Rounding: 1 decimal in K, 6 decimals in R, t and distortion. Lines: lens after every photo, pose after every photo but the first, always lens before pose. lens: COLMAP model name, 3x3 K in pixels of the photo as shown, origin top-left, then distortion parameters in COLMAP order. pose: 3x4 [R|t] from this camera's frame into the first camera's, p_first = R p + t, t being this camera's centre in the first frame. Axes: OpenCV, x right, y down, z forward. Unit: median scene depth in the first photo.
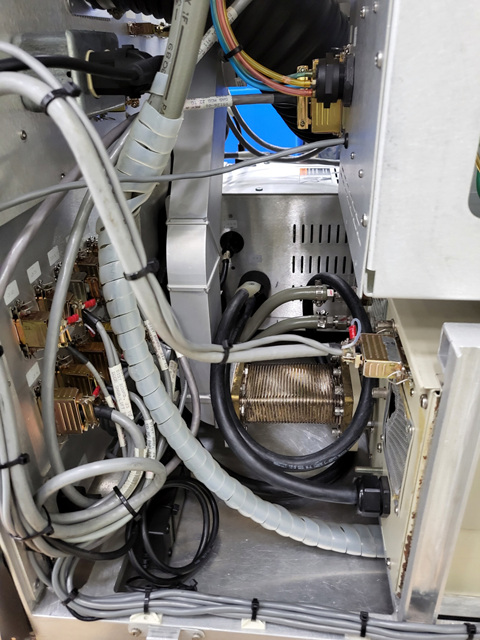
lens RADIAL K [[502.2, 0, 241.4], [0, 502.2, 329.8], [0, 0, 1]] dist [-0.027744, 0.083553]
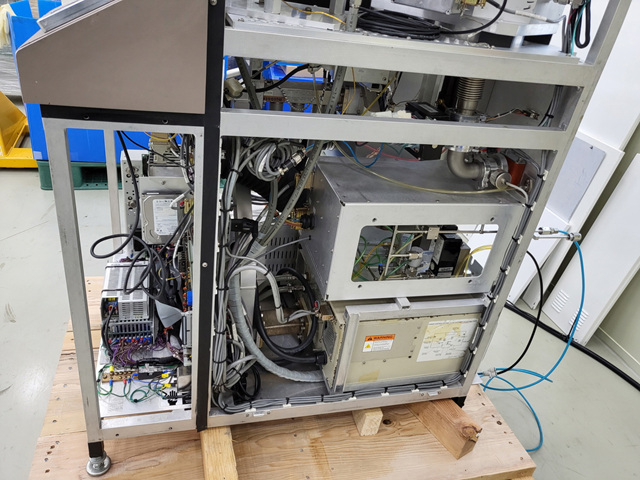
lens RADIAL K [[502.2, 0, 315.9], [0, 502.2, 242.3], [0, 0, 1]] dist [-0.027744, 0.083553]
pose [[0.923272, -0.045291, 0.381467, -0.885661], [0.030563, 0.998538, 0.044581, -0.490049], [-0.382928, -0.029501, 0.923307, -1.727666]]
